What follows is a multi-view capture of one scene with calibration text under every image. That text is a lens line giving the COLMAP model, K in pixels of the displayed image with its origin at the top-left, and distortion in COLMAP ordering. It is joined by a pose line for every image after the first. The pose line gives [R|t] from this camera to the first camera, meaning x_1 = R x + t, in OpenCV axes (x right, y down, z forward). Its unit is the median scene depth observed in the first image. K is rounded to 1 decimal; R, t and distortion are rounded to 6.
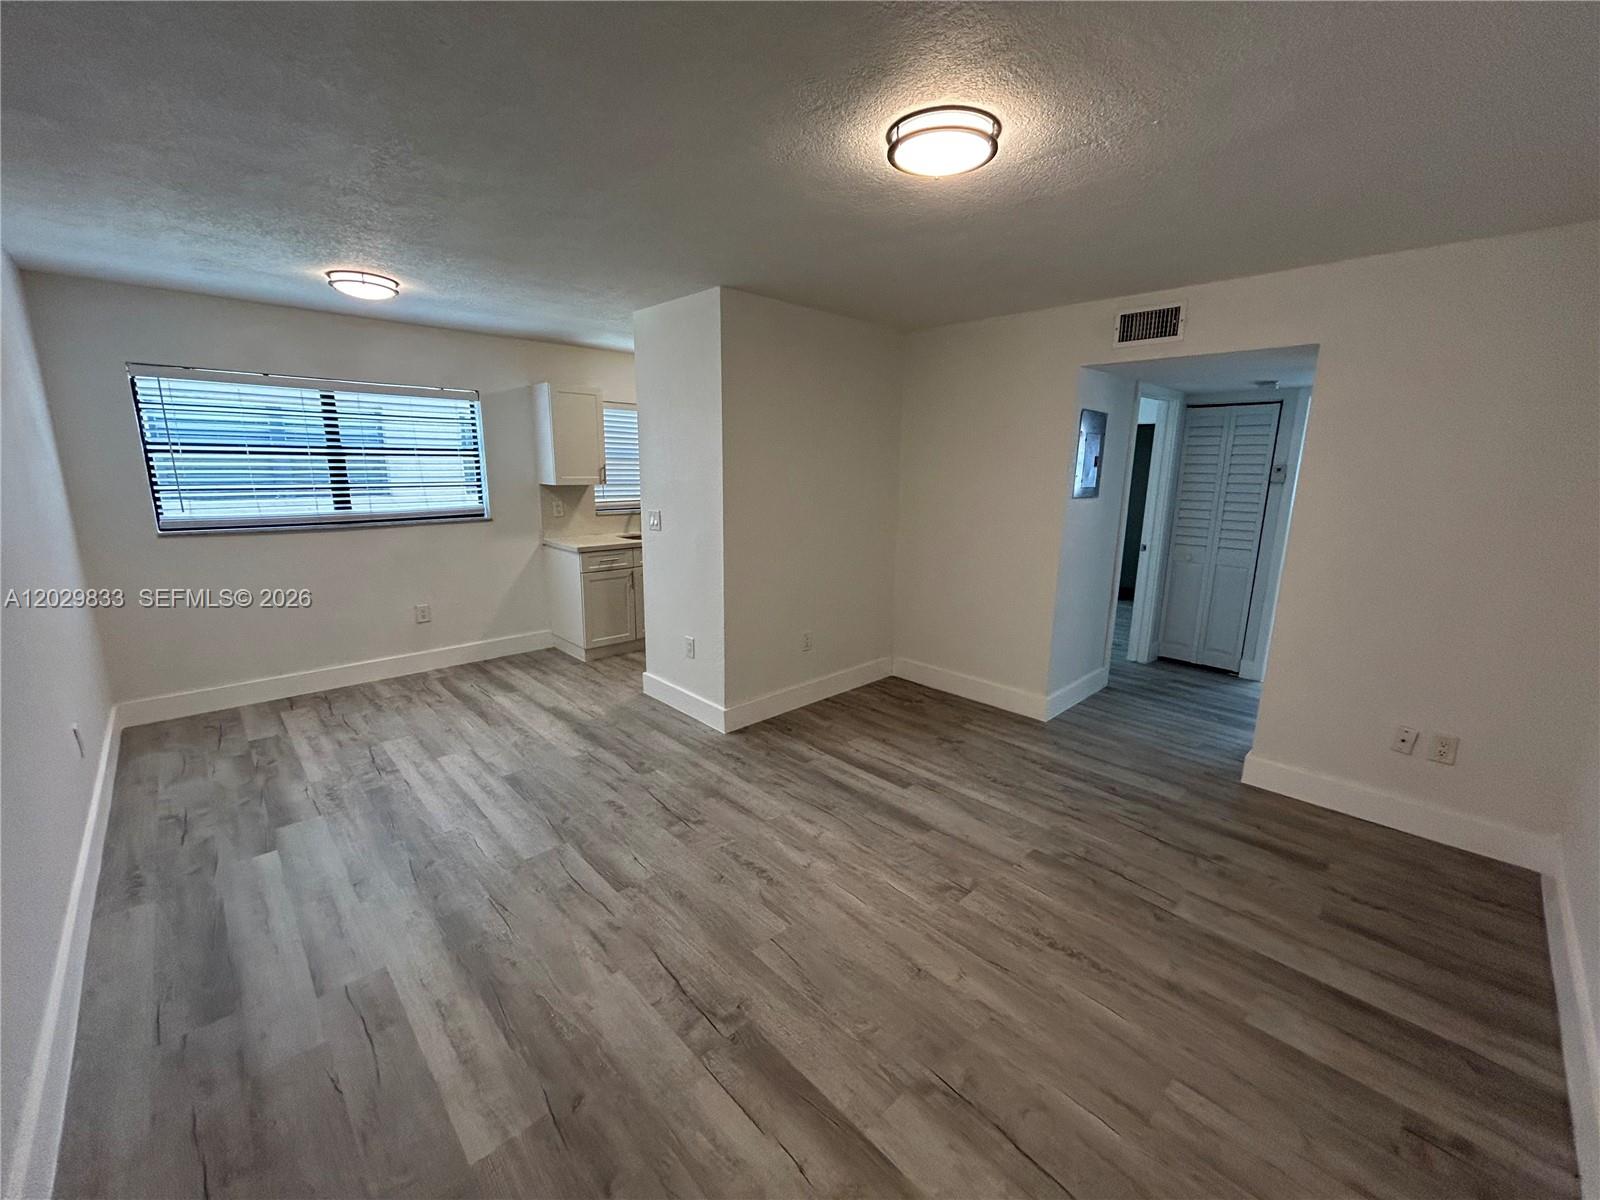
lens RADIAL K [[650.9, 0, 802.2], [0, 650.9, 596.2], [0, 0, 1]] dist [-0.004389, 0.002367]
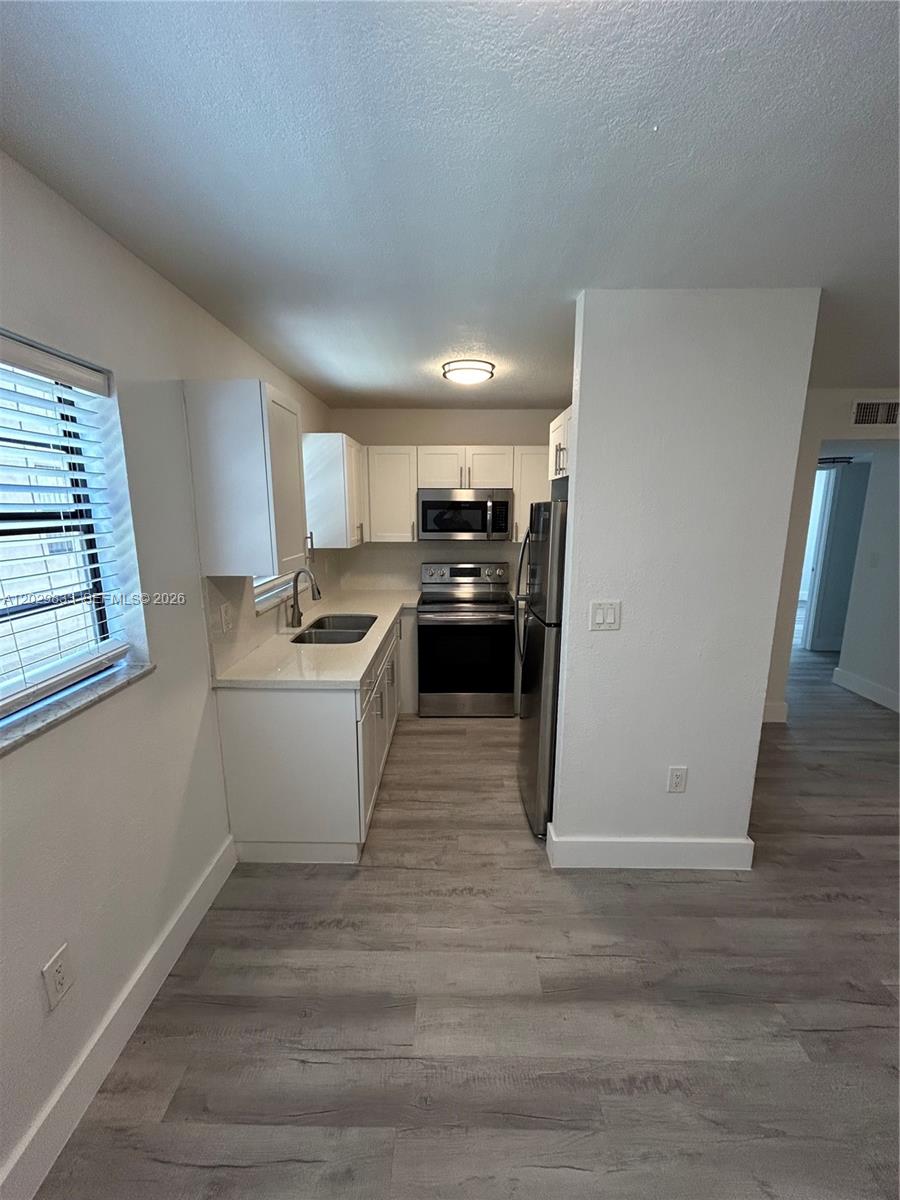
lens RADIAL K [[488.2, 0, 450.0], [0, 488.2, 600.0], [0, 0, 1]] dist [-0.004389, 0.002367]
pose [[0.700691, -0.147322, 0.698089, -0.856546], [0.153577, 0.986656, 0.054070, -0.231178], [-0.696740, 0.069324, 0.713966, 0.939049]]
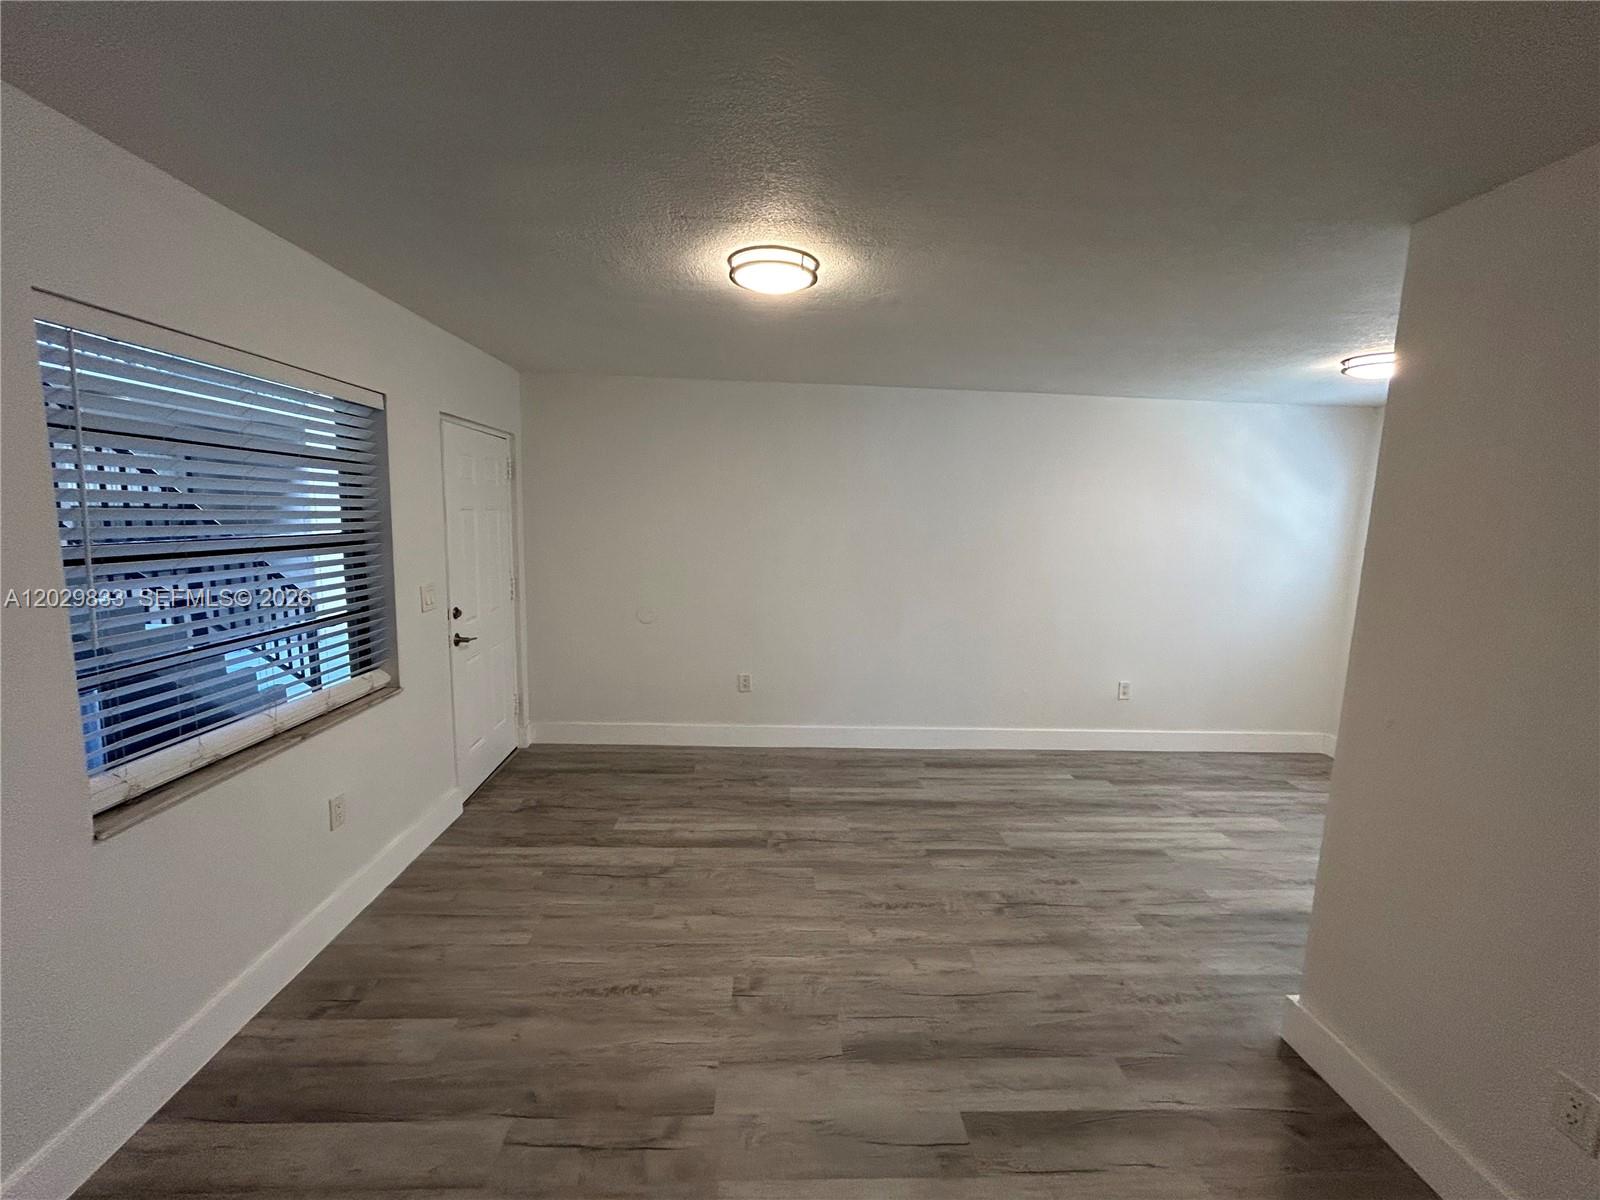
lens RADIAL K [[650.9, 0, 802.2], [0, 650.9, 596.2], [0, 0, 1]] dist [-0.004389, 0.002367]
pose [[-0.653357, 0.062867, -0.754435, 0.621664], [-0.193257, 0.949678, 0.246502, -0.229537], [0.731967, 0.306854, -0.608329, 1.072167]]
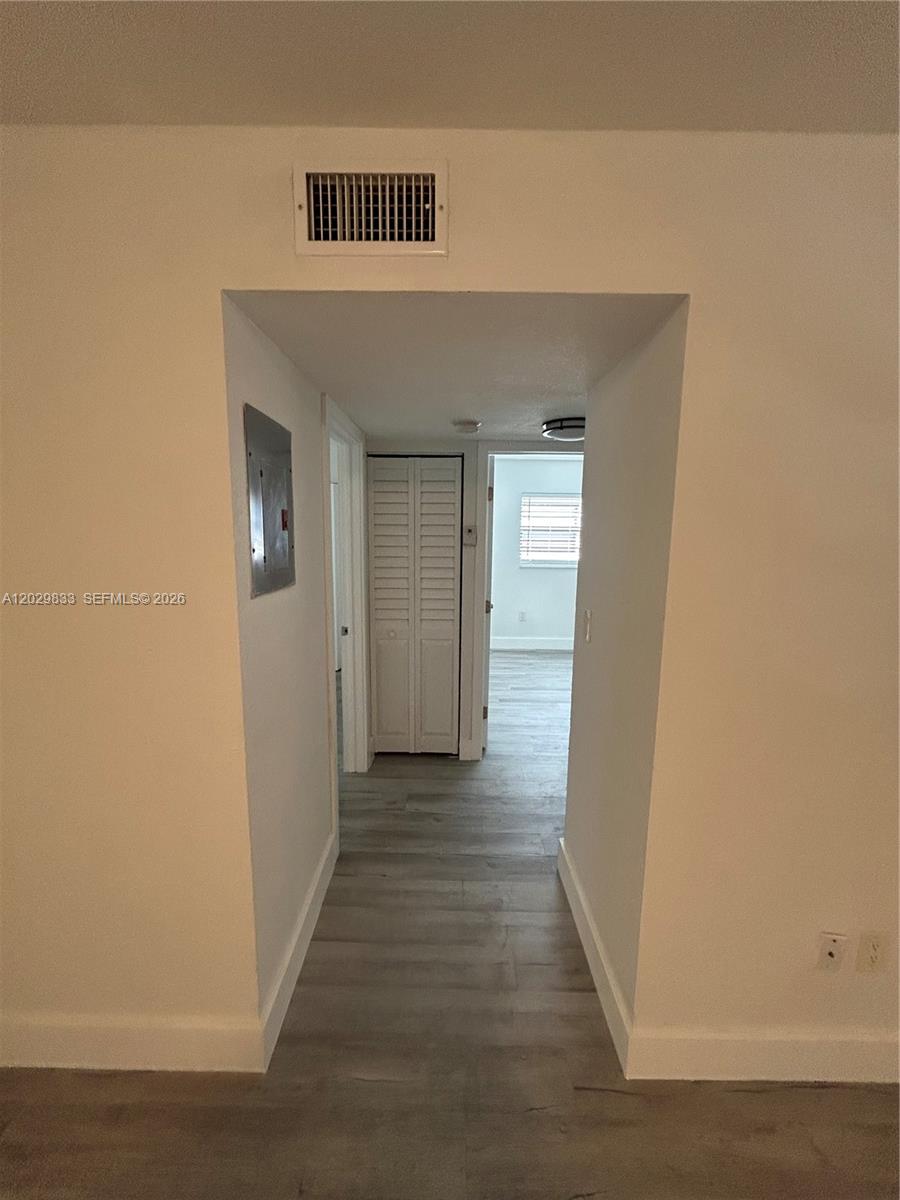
lens RADIAL K [[488.2, 0, 450.0], [0, 488.2, 600.0], [0, 0, 1]] dist [-0.004389, 0.002367]
pose [[0.697319, -0.112522, 0.707874, 0.315642], [0.145547, 0.989254, 0.013873, -0.158693], [-0.701828, 0.093355, 0.706203, 0.771022]]
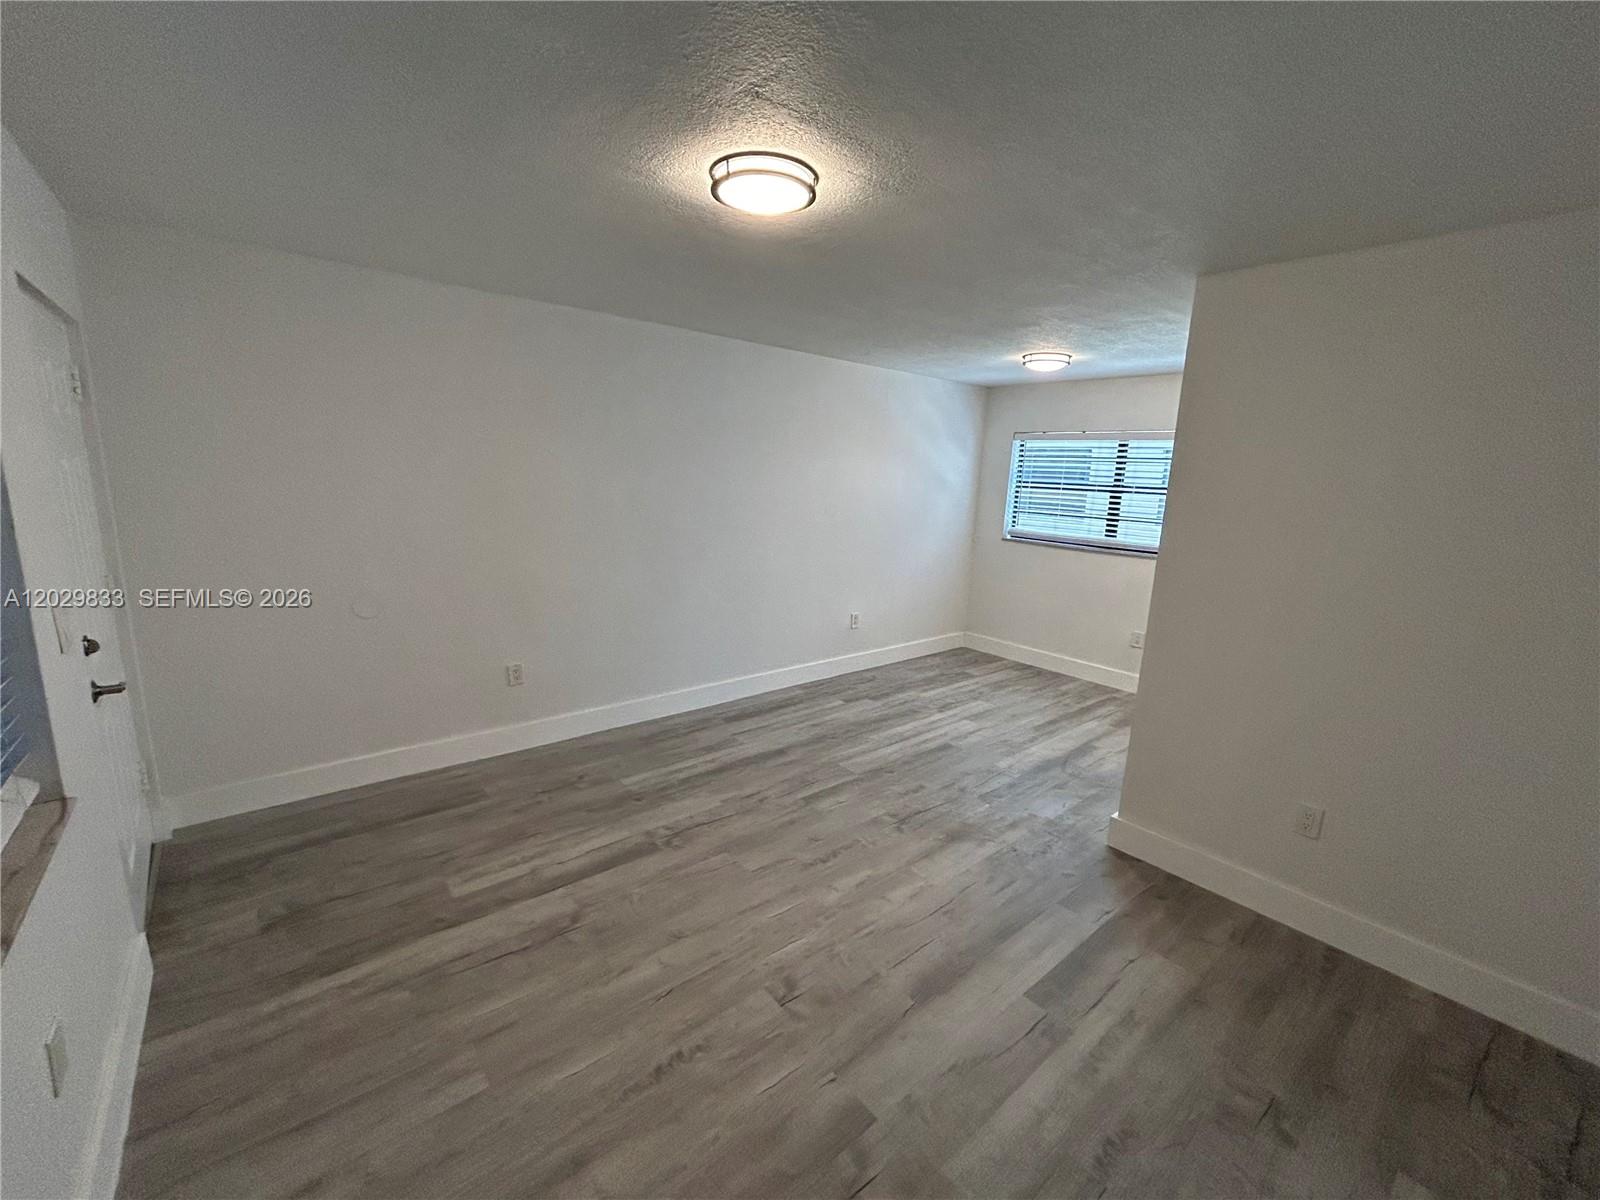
lens RADIAL K [[650.9, 0, 802.2], [0, 650.9, 596.2], [0, 0, 1]] dist [-0.004389, 0.002367]
pose [[-0.062032, 0.173000, -0.982967, 0.727537], [-0.243865, 0.952386, 0.183007, -0.150070], [0.967823, 0.251063, -0.016890, 0.672988]]
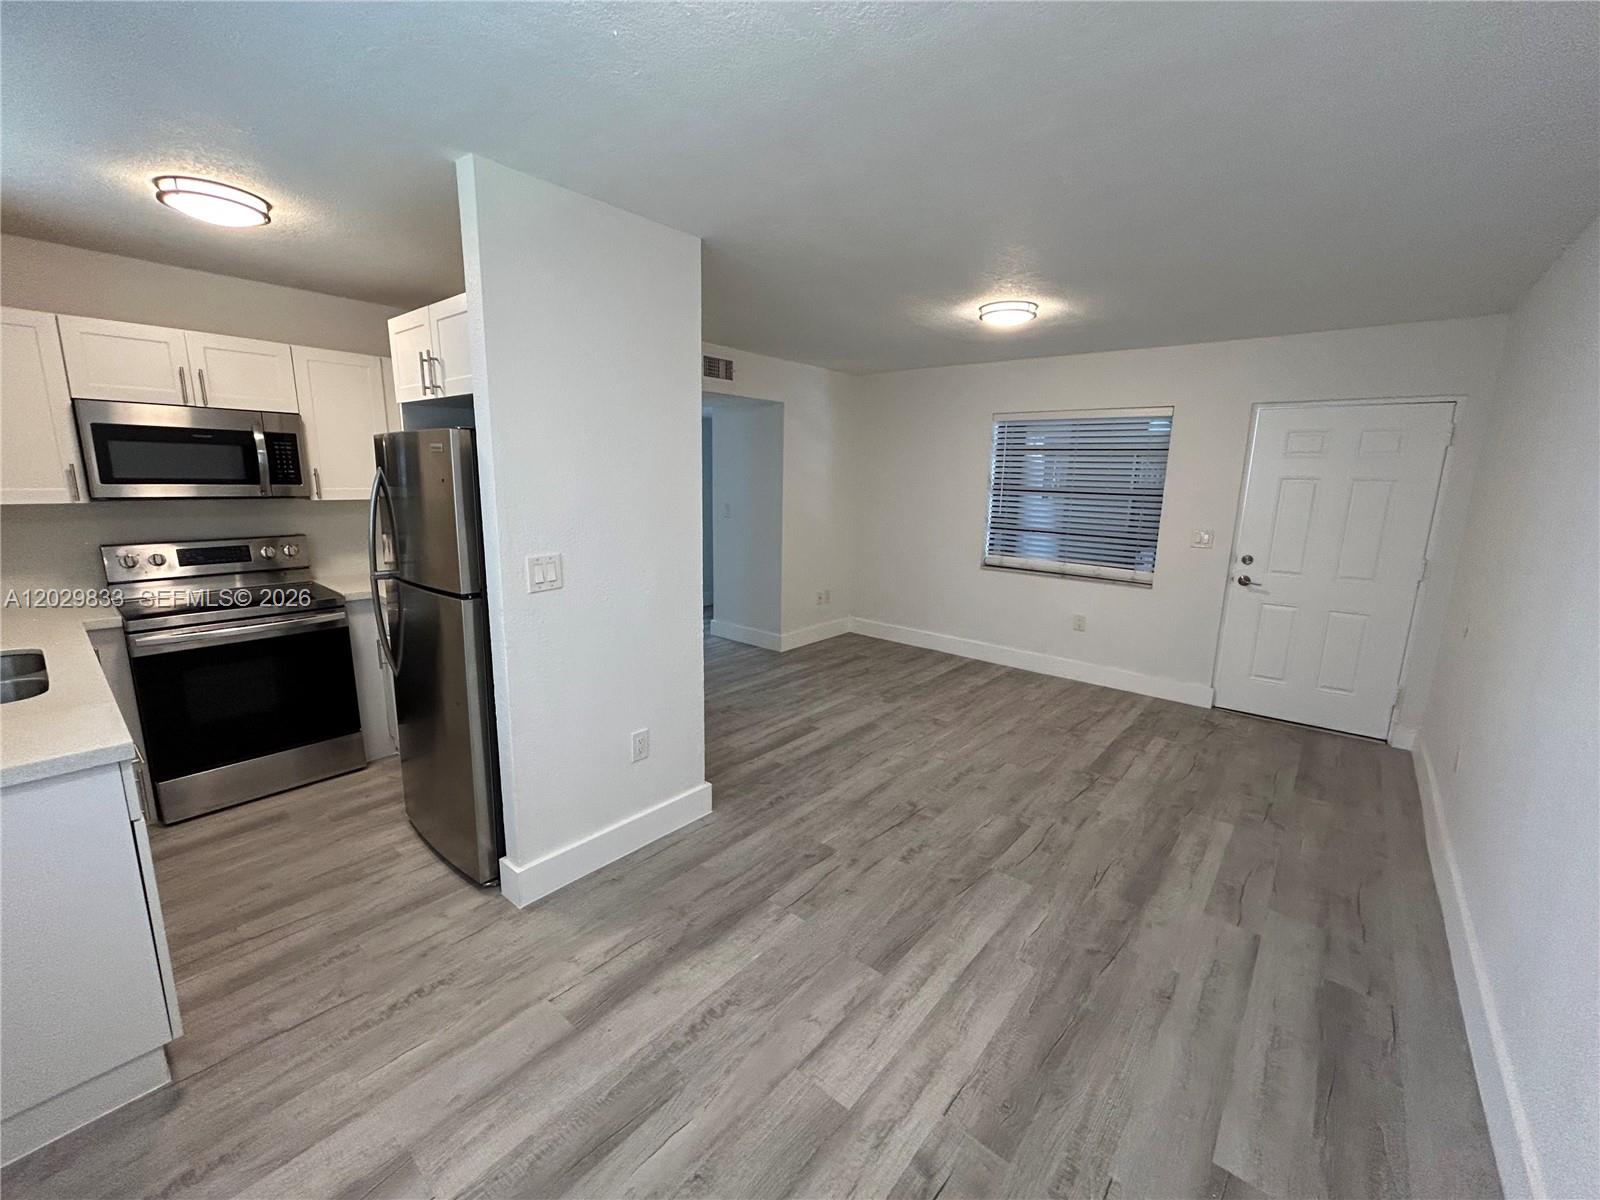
lens RADIAL K [[650.9, 0, 802.2], [0, 650.9, 596.2], [0, 0, 1]] dist [-0.004389, 0.002367]
pose [[-0.108277, -0.202001, 0.973382, -0.982665], [0.180180, 0.958934, 0.219046, -0.224015], [-0.977656, 0.199102, -0.067434, 1.036712]]
